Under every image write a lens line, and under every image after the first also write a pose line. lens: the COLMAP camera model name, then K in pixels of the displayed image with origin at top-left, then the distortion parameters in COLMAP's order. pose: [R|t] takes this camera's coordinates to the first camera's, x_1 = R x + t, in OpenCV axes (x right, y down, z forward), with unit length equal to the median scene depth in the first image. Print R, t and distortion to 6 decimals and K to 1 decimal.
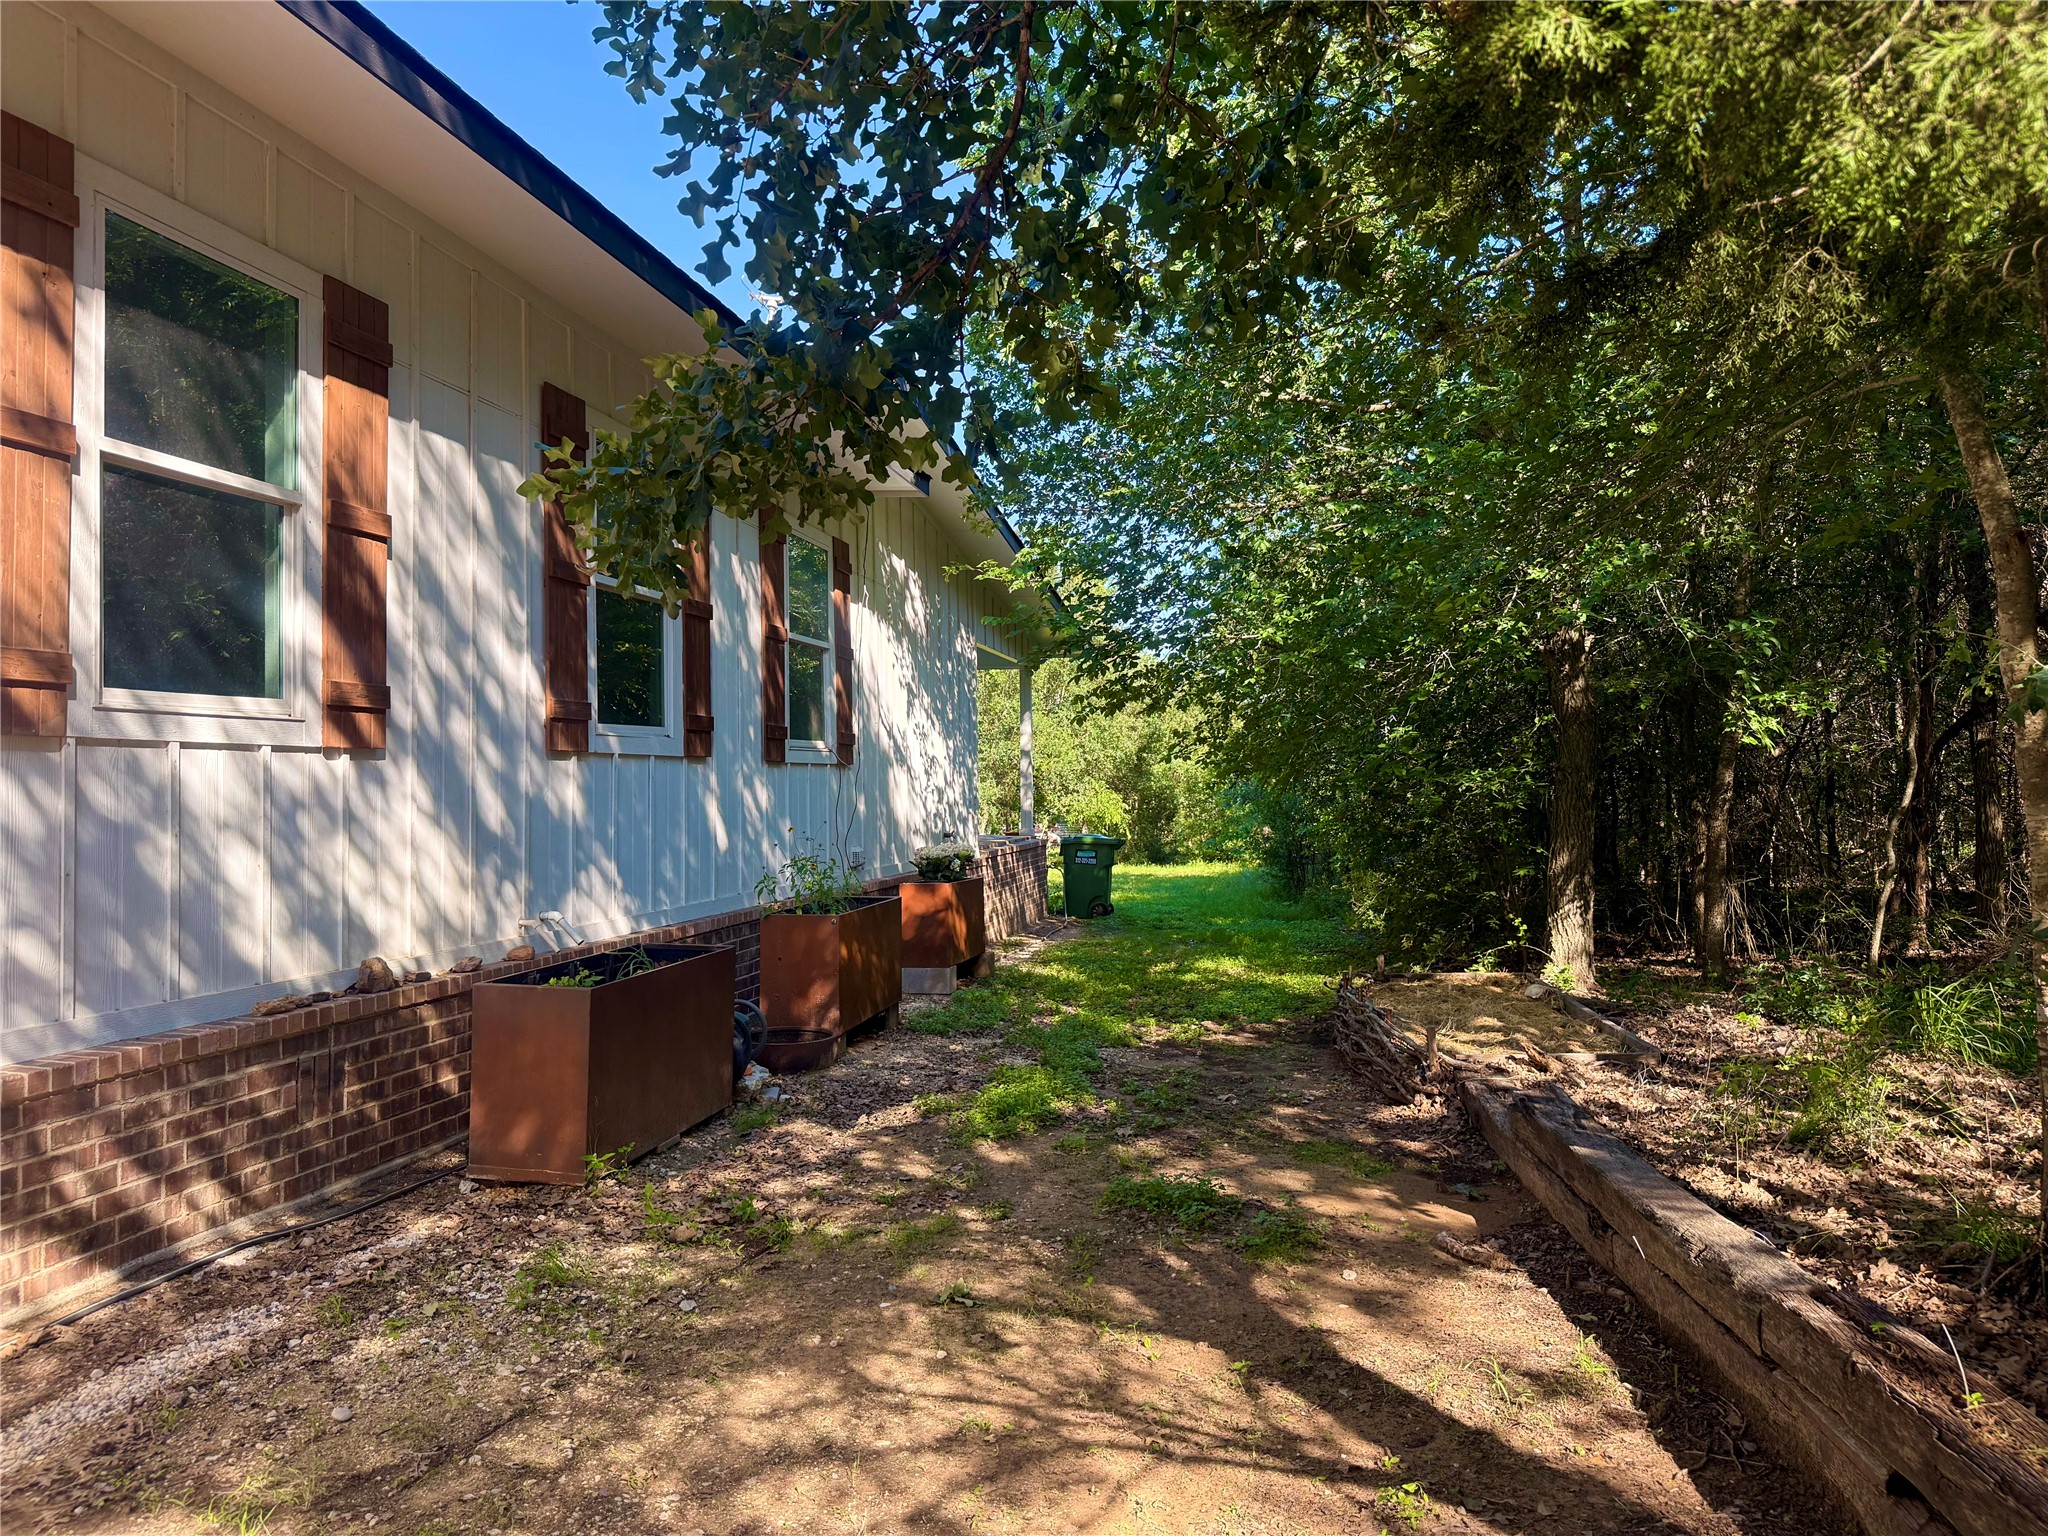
lens RADIAL K [[1437.5, 0, 1024.0], [0, 1437.5, 768.0], [0, 0, 1]] dist [0.000016, -0.000015]
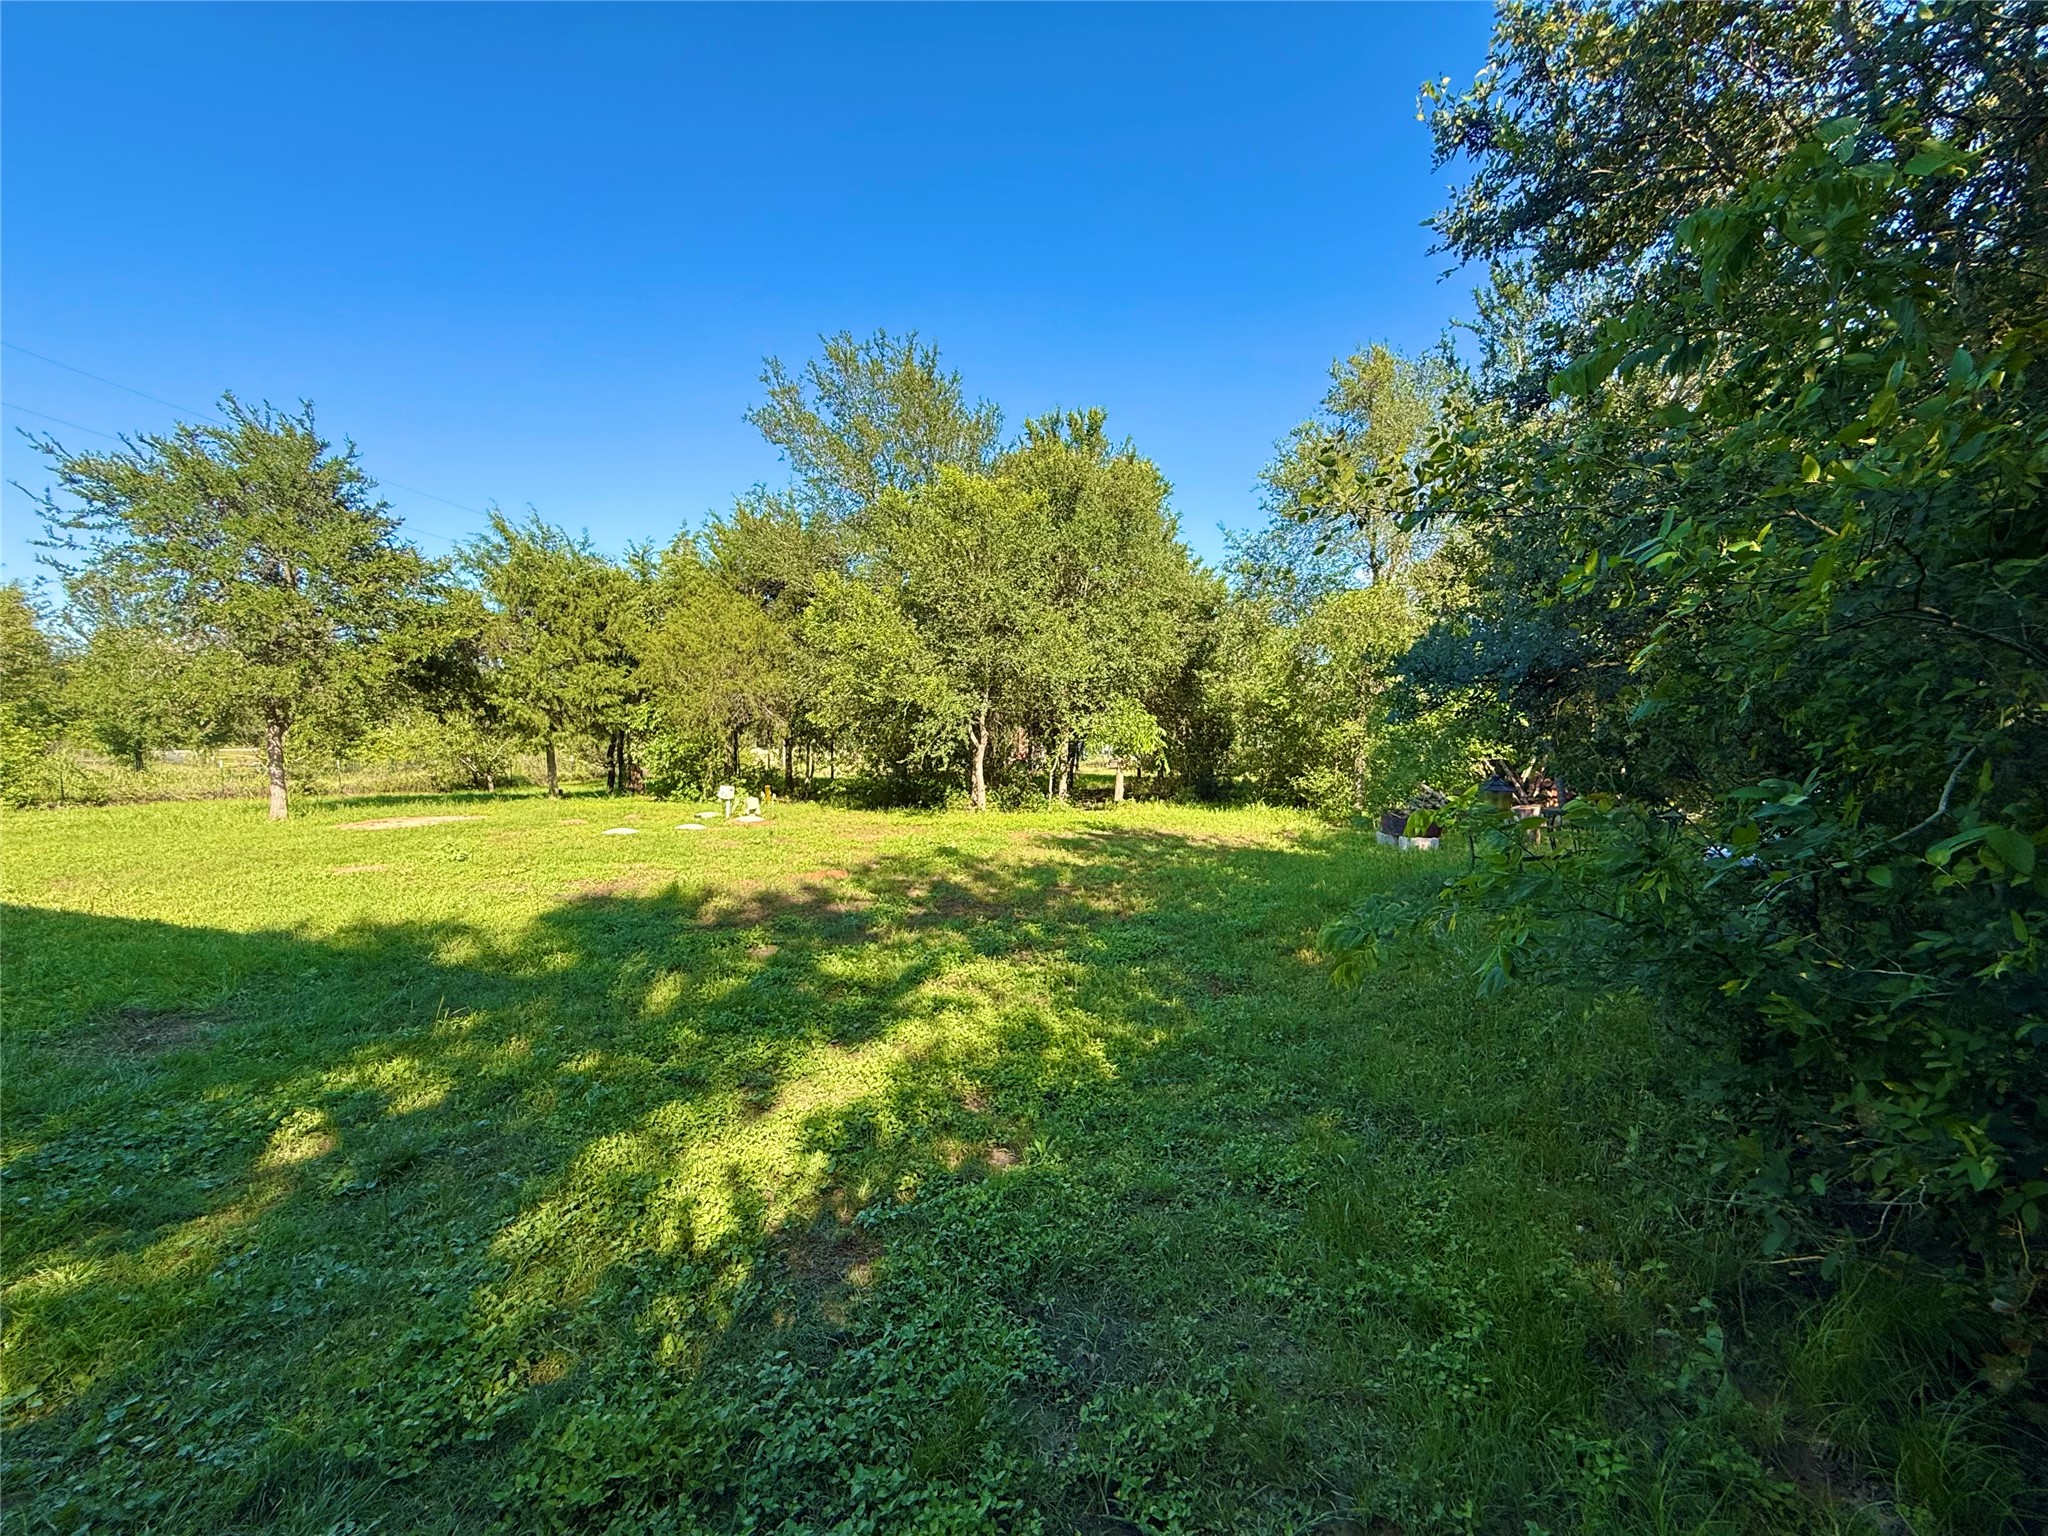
lens RADIAL K [[819.1, 0, 1020.6], [0, 819.1, 765.8], [0, 0, 1]] dist [-0.000638, 0.000308]
pose [[0.988279, 0.022239, -0.151028, 0.057281], [-0.012059, 0.997613, 0.067991, 0.015200], [0.152180, -0.065373, 0.986188, 0.513849]]
